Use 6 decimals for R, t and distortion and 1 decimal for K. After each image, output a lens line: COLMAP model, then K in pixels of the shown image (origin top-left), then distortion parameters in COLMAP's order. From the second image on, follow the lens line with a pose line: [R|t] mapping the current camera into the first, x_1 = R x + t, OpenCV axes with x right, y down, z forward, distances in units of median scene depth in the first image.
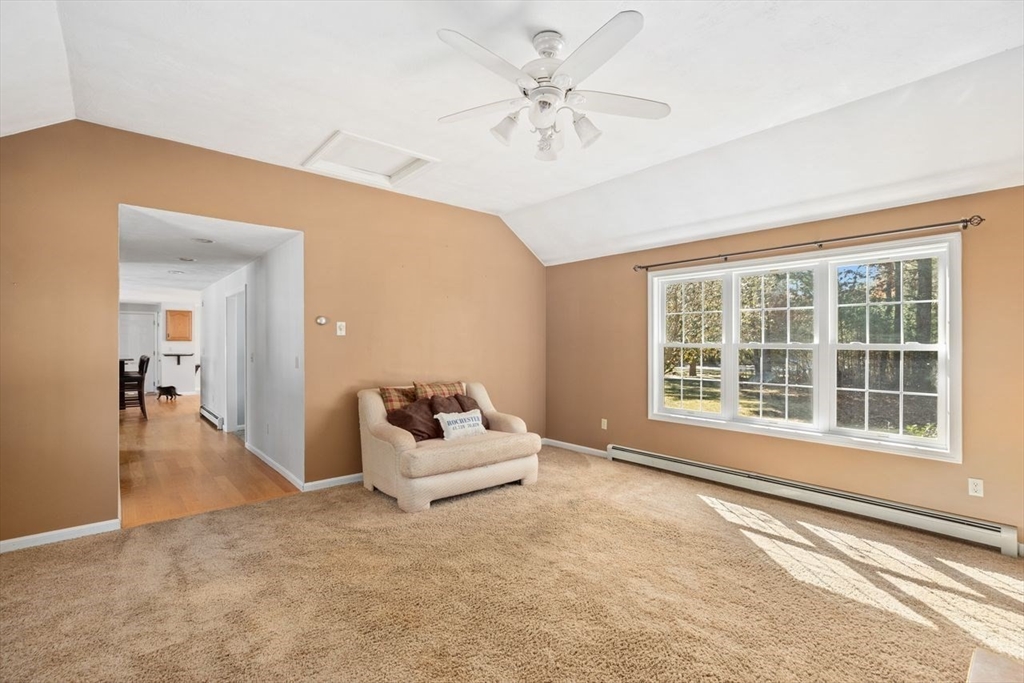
lens RADIAL K [[462.1, 0, 492.6], [0, 462.1, 337.6], [0, 0, 1]] dist [-0.010914, 0.004963]
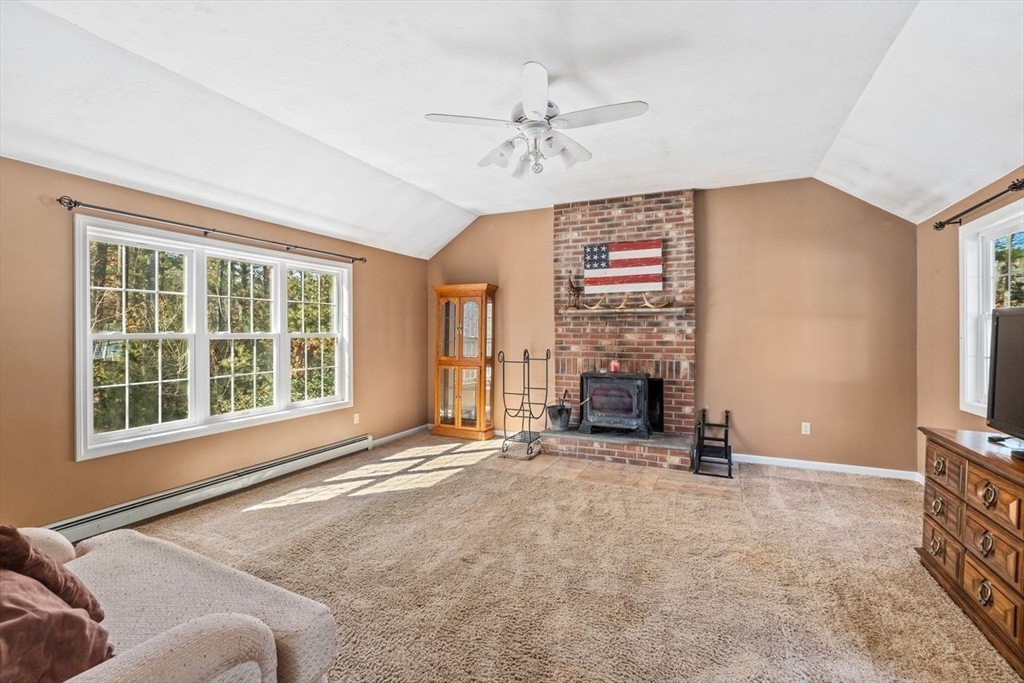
lens RADIAL K [[462.1, 0, 521.8], [0, 462.1, 335.3], [0, 0, 1]] dist [-0.010914, 0.004963]
pose [[-0.460458, -0.009956, 0.887626, -0.655128], [-0.011949, 0.999916, 0.005017, 0.005627], [-0.887601, -0.008296, -0.460538, 1.117616]]
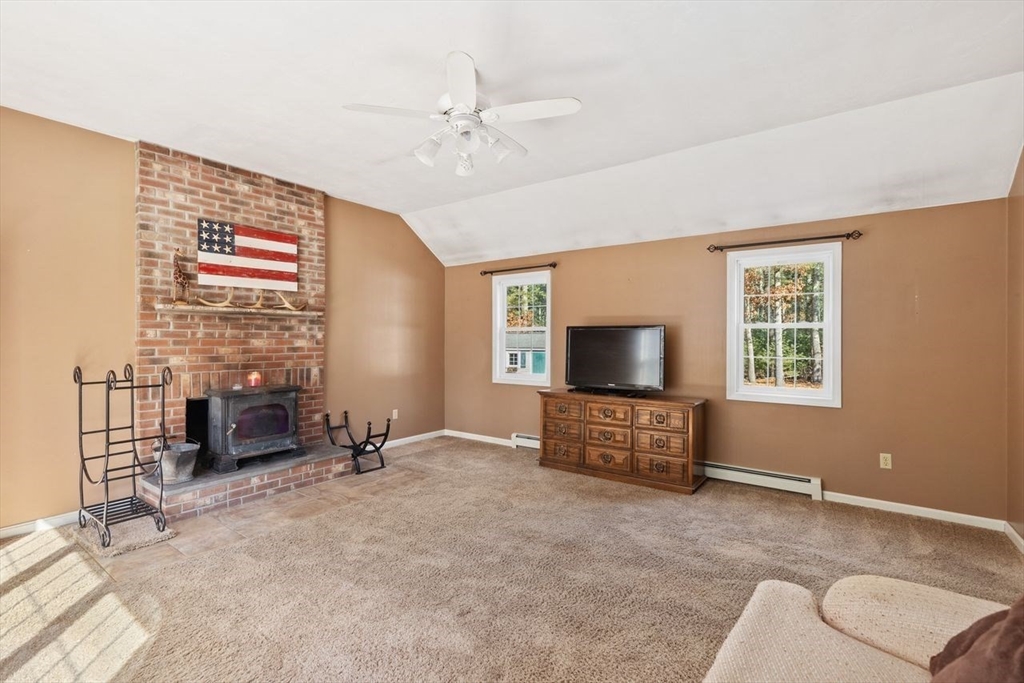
lens RADIAL K [[462.1, 0, 495.5], [0, 462.1, 340.7], [0, 0, 1]] dist [-0.010914, 0.004963]
pose [[-0.968867, -0.003428, -0.247558, 0.216895], [-0.002230, 0.999984, -0.005120, 0.013179], [0.247572, -0.004409, -0.968860, 1.485834]]
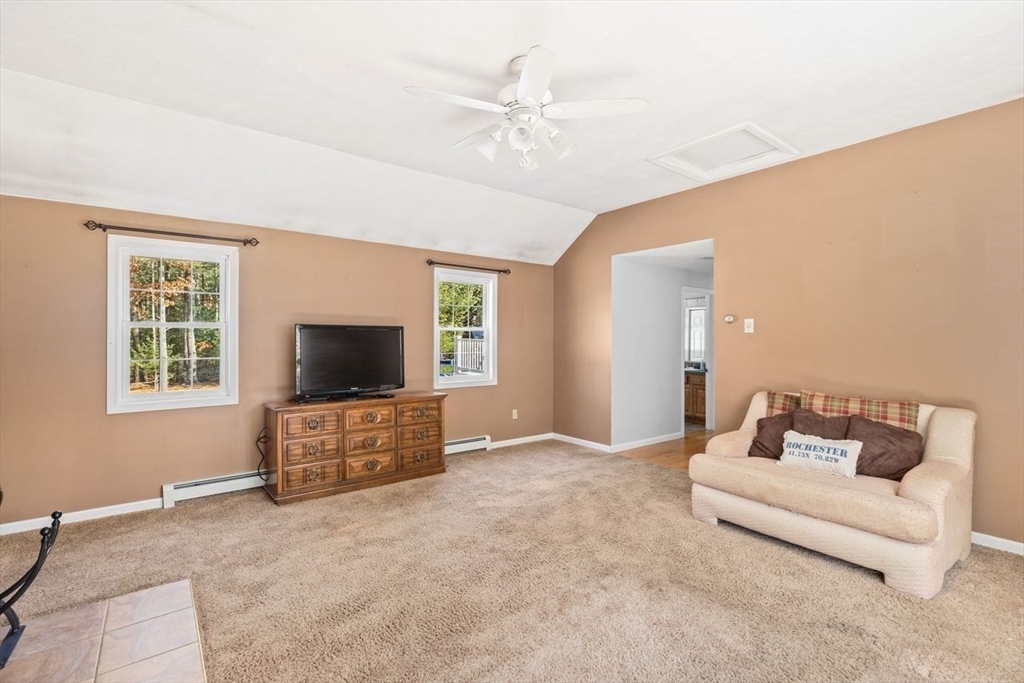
lens RADIAL K [[462.1, 0, 531.3], [0, 462.1, 336.6], [0, 0, 1]] dist [-0.010914, 0.004963]
pose [[-0.010863, -0.007684, -0.999911, 0.839837], [0.010407, 0.999915, -0.007798, 0.007688], [0.999887, -0.010491, -0.010782, 0.719589]]
